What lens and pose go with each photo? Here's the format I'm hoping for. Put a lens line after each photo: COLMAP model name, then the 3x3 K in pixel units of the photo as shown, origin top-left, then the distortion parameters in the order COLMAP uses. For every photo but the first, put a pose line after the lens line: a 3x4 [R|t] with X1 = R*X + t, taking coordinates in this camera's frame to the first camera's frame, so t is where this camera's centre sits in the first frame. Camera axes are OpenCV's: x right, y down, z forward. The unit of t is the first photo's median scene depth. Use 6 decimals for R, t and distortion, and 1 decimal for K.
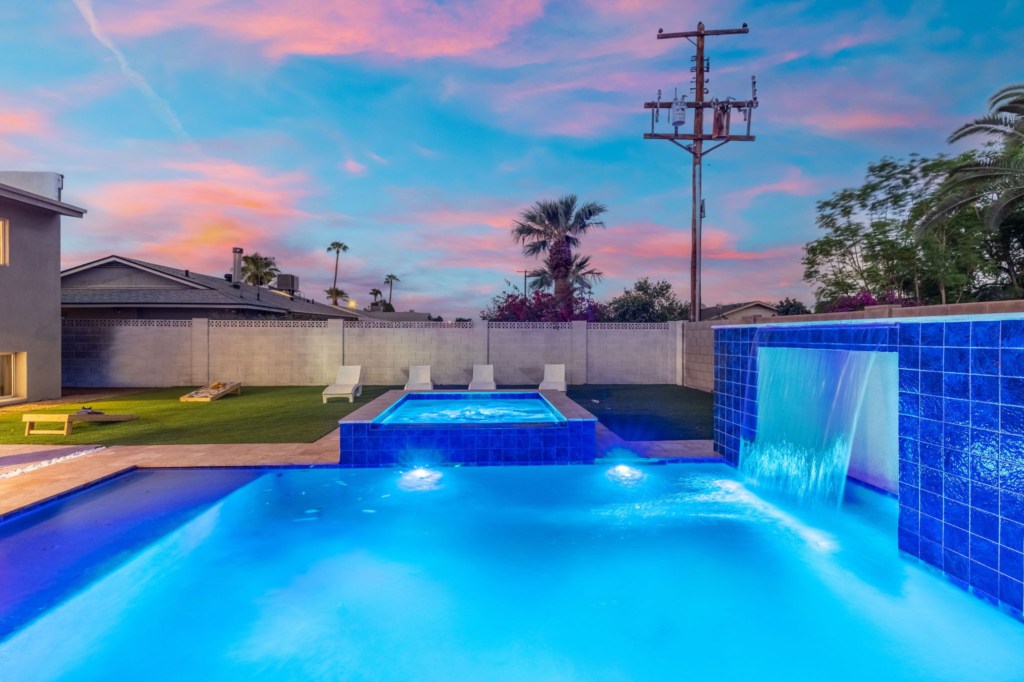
lens RADIAL K [[457.9, 0, 512.4], [0, 457.9, 336.6], [0, 0, 1]] dist [-0.004182, -0.000029]
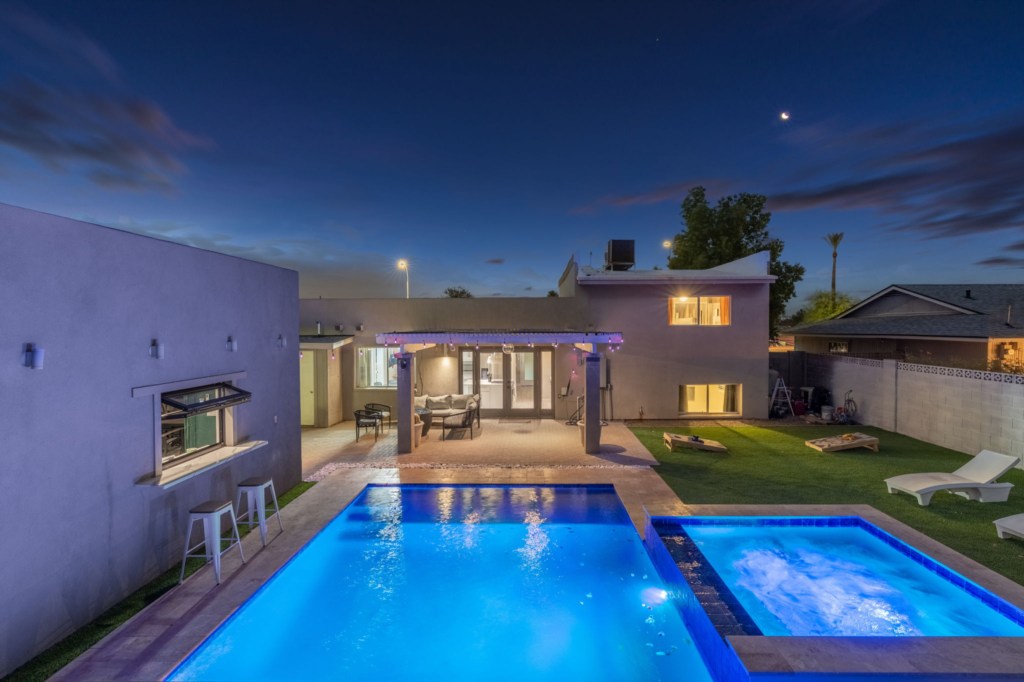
lens RADIAL K [[457.9, 0, 512.4], [0, 457.9, 336.6], [0, 0, 1]] dist [-0.004182, -0.000029]
pose [[-0.083927, 0.014037, -0.996373, 0.318363], [0.004587, 0.999896, 0.013700, -0.103367], [0.996461, -0.003420, -0.083983, 0.298308]]
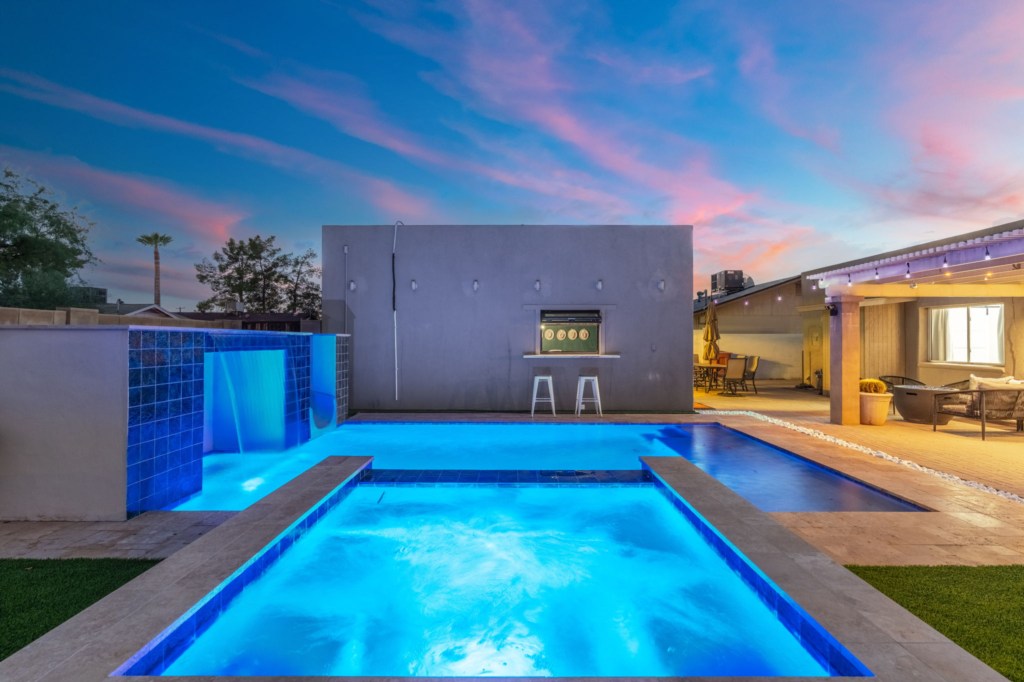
lens RADIAL K [[465.1, 0, 512.0], [0, 465.1, 341.0], [0, 0, 1]] dist [0.016745, -0.000198]
pose [[-0.996984, -0.002768, 0.077564, -0.064272], [-0.002677, 0.999996, 0.001276, -0.001673], [-0.077567, 0.001065, -0.996987, 0.693372]]
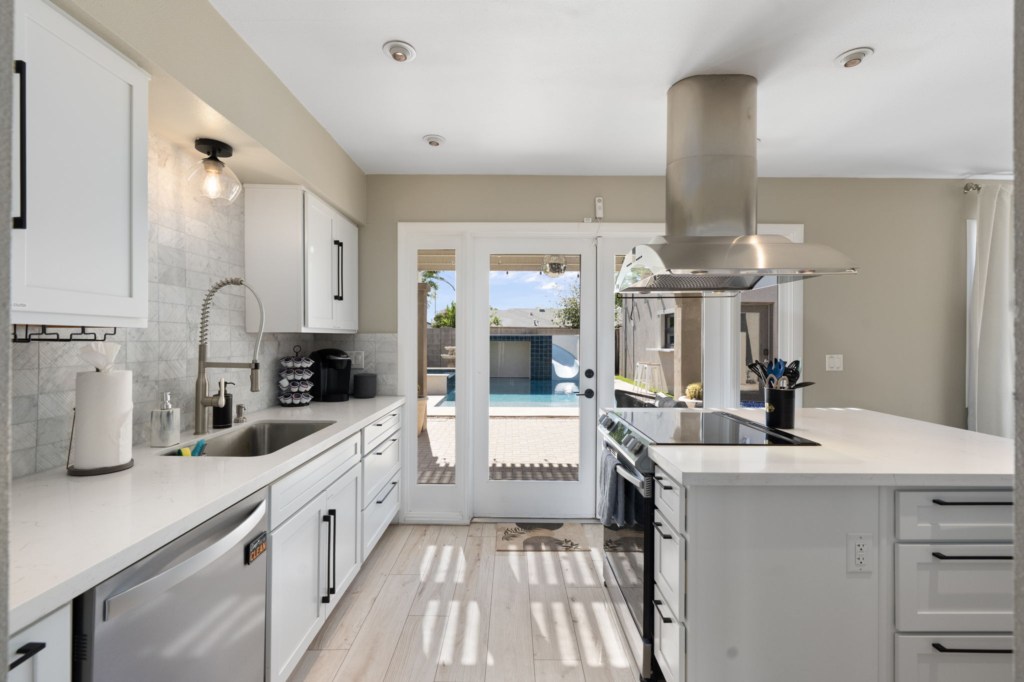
lens RADIAL K [[457.9, 0, 512.4], [0, 457.9, 336.6], [0, 0, 1]] dist [-0.004182, -0.000029]
pose [[0.062133, 0.003923, 0.998060, -1.014389], [-0.002552, 0.999990, -0.003772, 0.001038], [-0.998065, -0.002313, 0.062142, 0.210701]]
